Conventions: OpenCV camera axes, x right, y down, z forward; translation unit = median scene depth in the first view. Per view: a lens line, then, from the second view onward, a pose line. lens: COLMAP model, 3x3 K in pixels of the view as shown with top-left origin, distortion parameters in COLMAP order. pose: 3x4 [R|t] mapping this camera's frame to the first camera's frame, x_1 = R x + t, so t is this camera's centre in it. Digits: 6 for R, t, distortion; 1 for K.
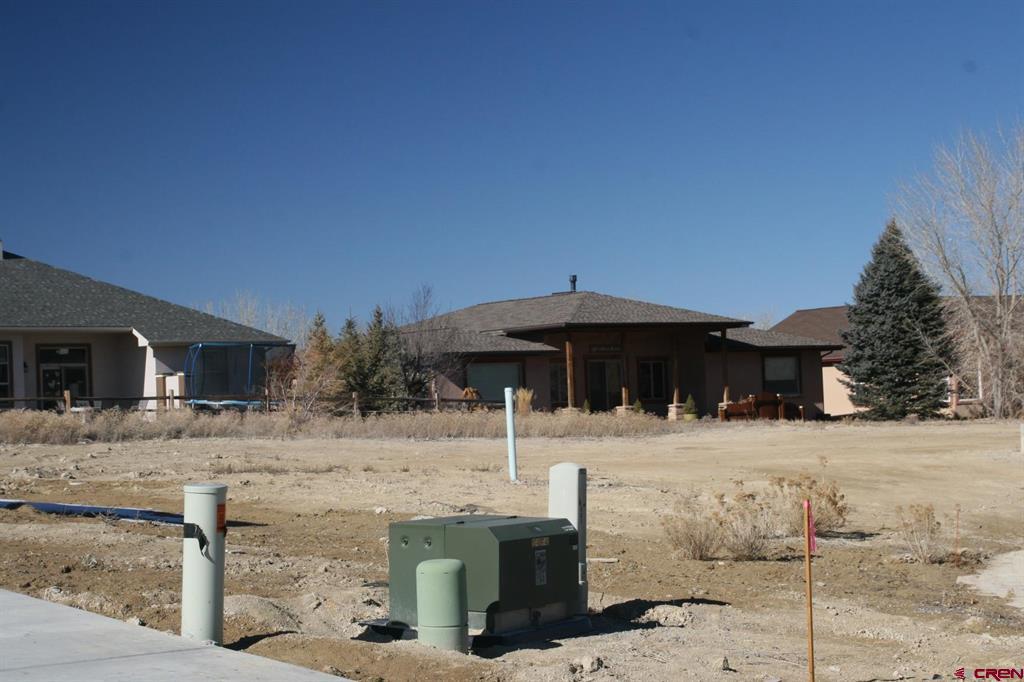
lens RADIAL K [[1951.4, 0, 512.0], [0, 1951.4, 341.0], [0, 0, 1]] dist [0.122342, 0.101905]
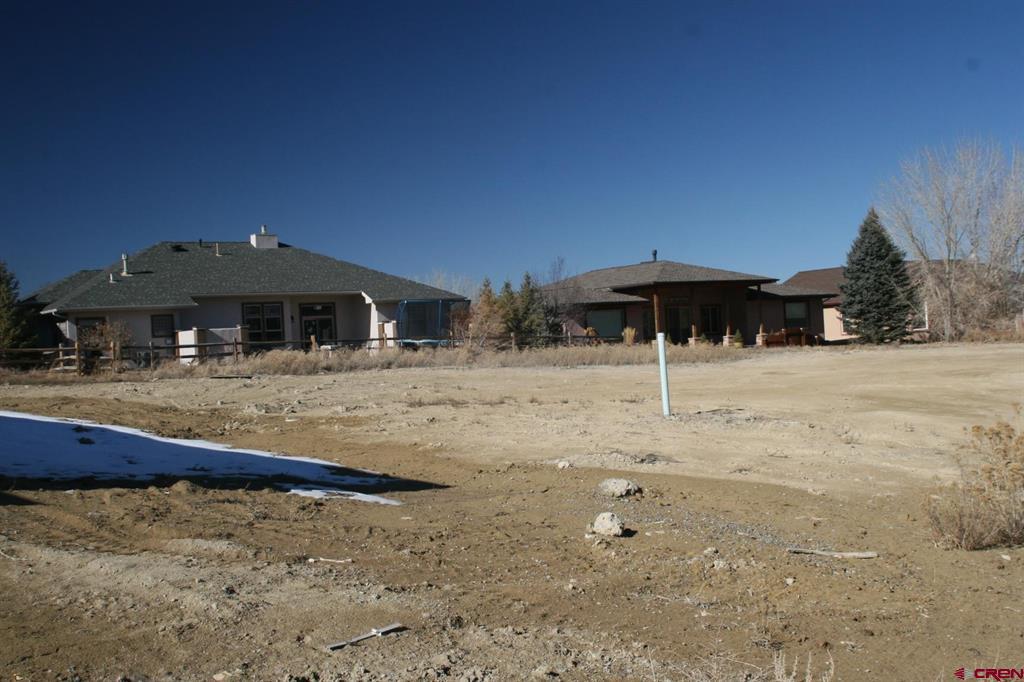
lens RADIAL K [[1151.3, 0, 517.5], [0, 1151.3, 353.6], [0, 0, 1]] dist [-0.131511, 0.122924]
pose [[0.997437, -0.016224, -0.069685, -0.015999], [0.019616, 0.998642, 0.048266, 0.000893], [0.068807, -0.049509, 0.996401, 0.139332]]
